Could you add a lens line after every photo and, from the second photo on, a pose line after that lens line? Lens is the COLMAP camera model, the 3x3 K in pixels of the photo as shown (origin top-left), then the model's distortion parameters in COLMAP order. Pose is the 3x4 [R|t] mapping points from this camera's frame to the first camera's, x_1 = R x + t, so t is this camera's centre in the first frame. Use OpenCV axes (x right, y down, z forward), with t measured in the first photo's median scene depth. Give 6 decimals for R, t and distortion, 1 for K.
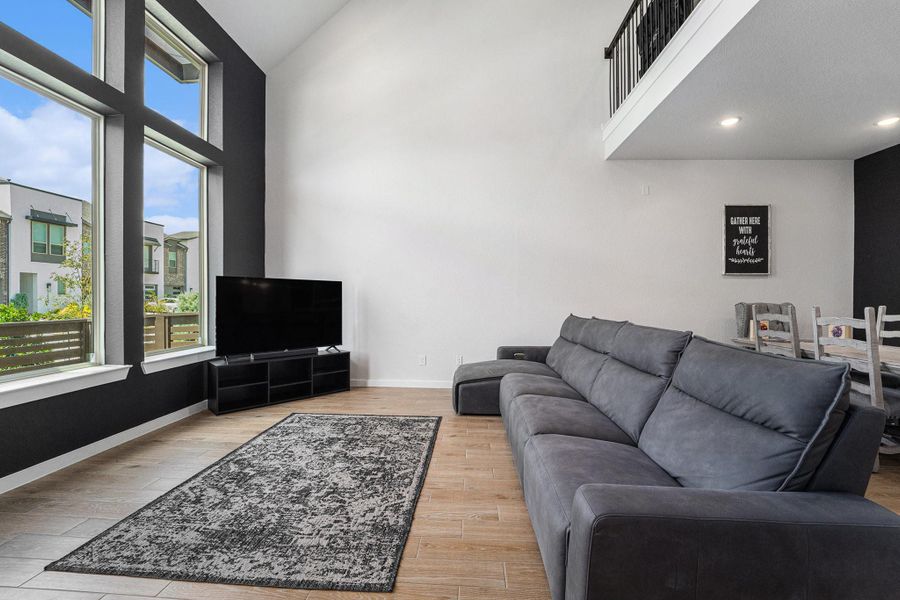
lens RADIAL K [[374.6, 0, 449.4], [0, 374.6, 302.6], [0, 0, 1]] dist [-0.019991, -0.000282]
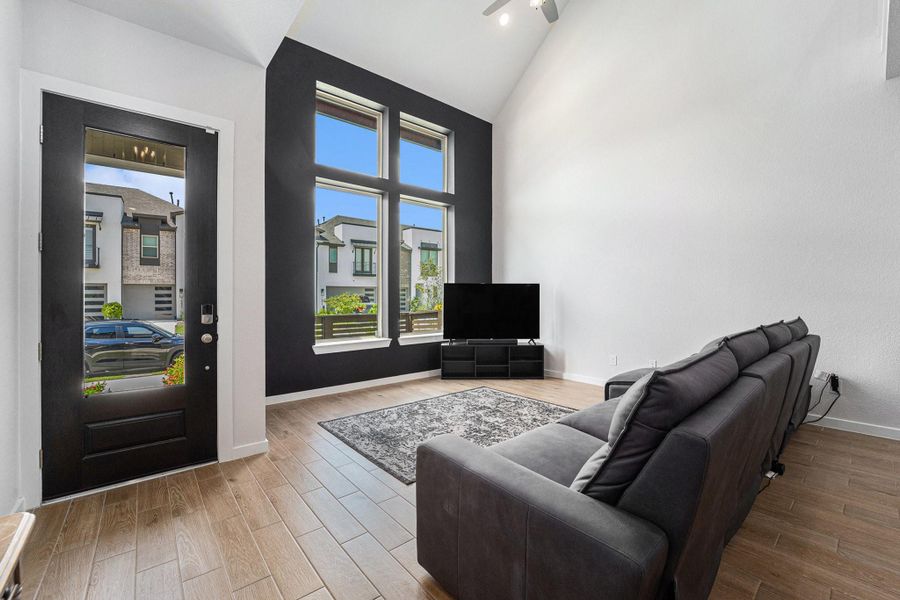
lens RADIAL K [[374.6, 0, 449.4], [0, 374.6, 302.6], [0, 0, 1]] dist [-0.019991, -0.000282]
pose [[0.679561, -0.001315, -0.733618, 0.552689], [0.001615, 0.999999, -0.000297, 0.002801], [0.733617, -0.000984, 0.679562, 0.025336]]
